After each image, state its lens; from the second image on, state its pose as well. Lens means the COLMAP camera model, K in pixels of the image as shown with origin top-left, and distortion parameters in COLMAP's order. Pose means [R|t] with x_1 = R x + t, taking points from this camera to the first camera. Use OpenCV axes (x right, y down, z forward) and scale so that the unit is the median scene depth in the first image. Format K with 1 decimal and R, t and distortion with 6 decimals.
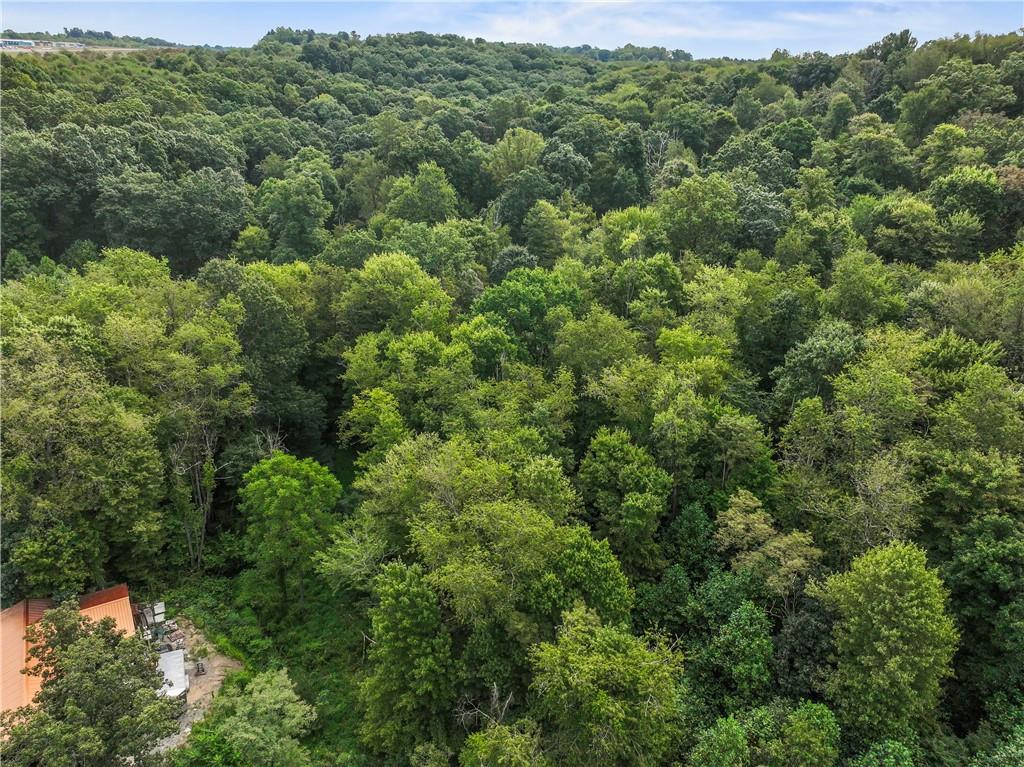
lens RADIAL K [[730.6, 0, 508.2], [0, 730.6, 382.1], [0, 0, 1]] dist [0.000439, 0.021967]
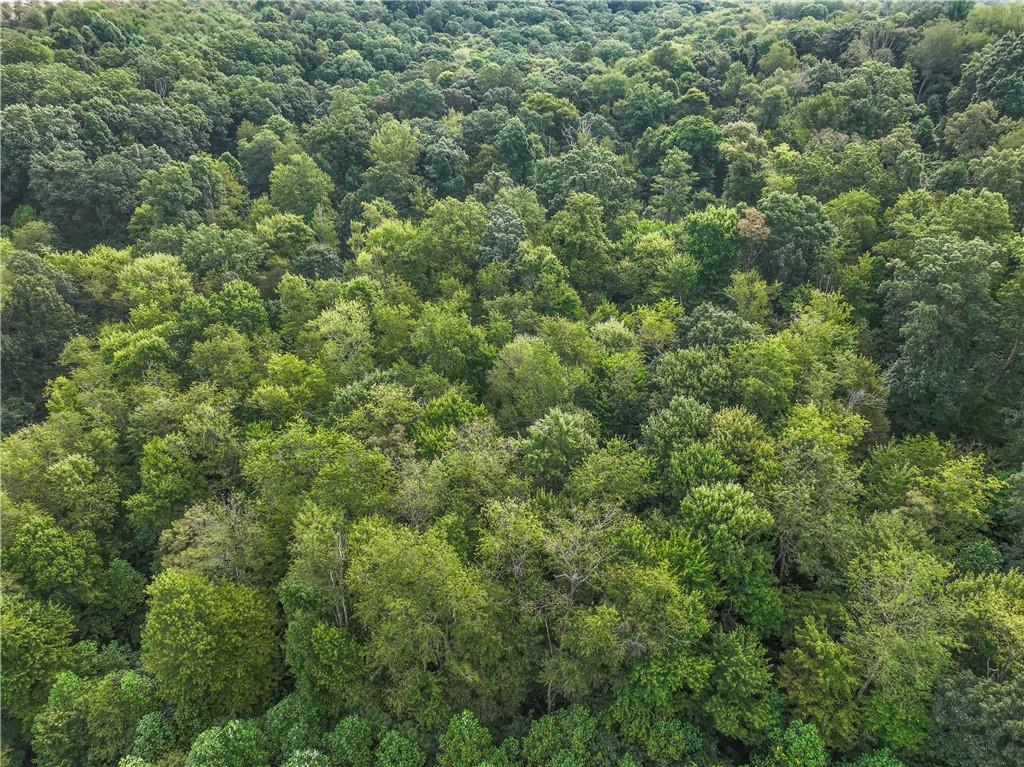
lens RADIAL K [[730.6, 0, 512.8], [0, 730.6, 377.1], [0, 0, 1]] dist [0.000439, 0.021967]
pose [[0.975021, 0.112129, -0.191734, 0.380801], [-0.094051, 0.990436, 0.100946, -0.090395], [0.201219, -0.080392, 0.976242, -0.034719]]
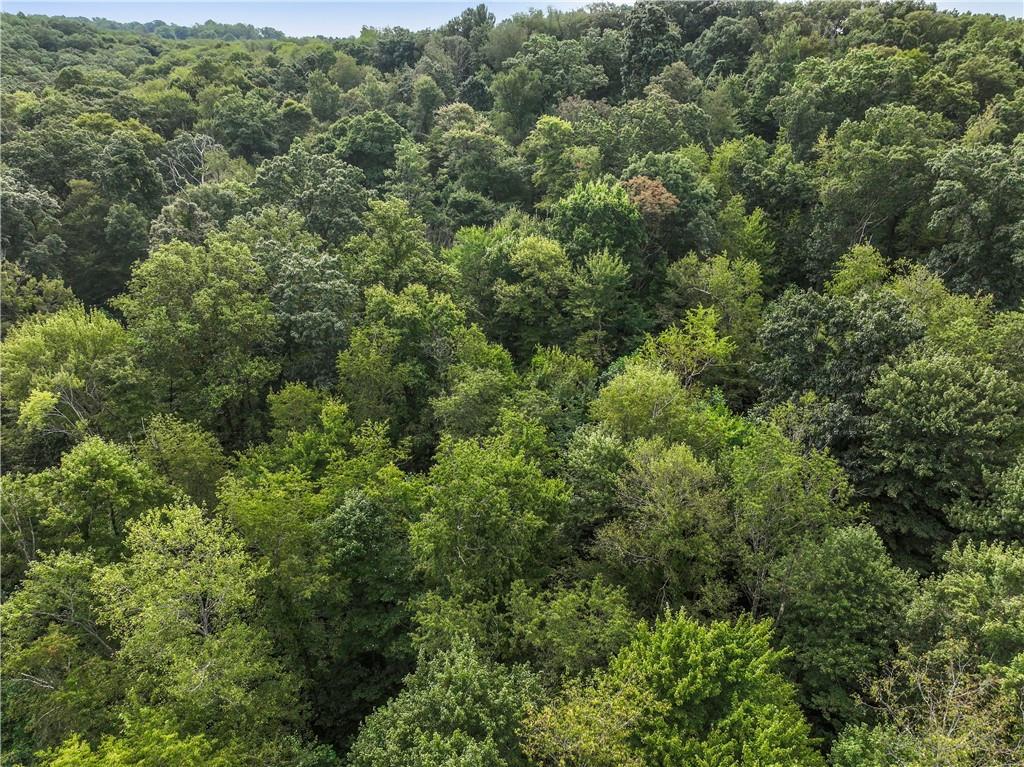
lens RADIAL K [[730.6, 0, 514.1], [0, 730.6, 381.2], [0, 0, 1]] dist [0.000439, 0.021967]
pose [[0.882630, -0.201893, 0.424504, 0.147670], [0.192574, 0.979110, 0.065263, -0.109967], [-0.428813, 0.024145, 0.903071, 0.266128]]
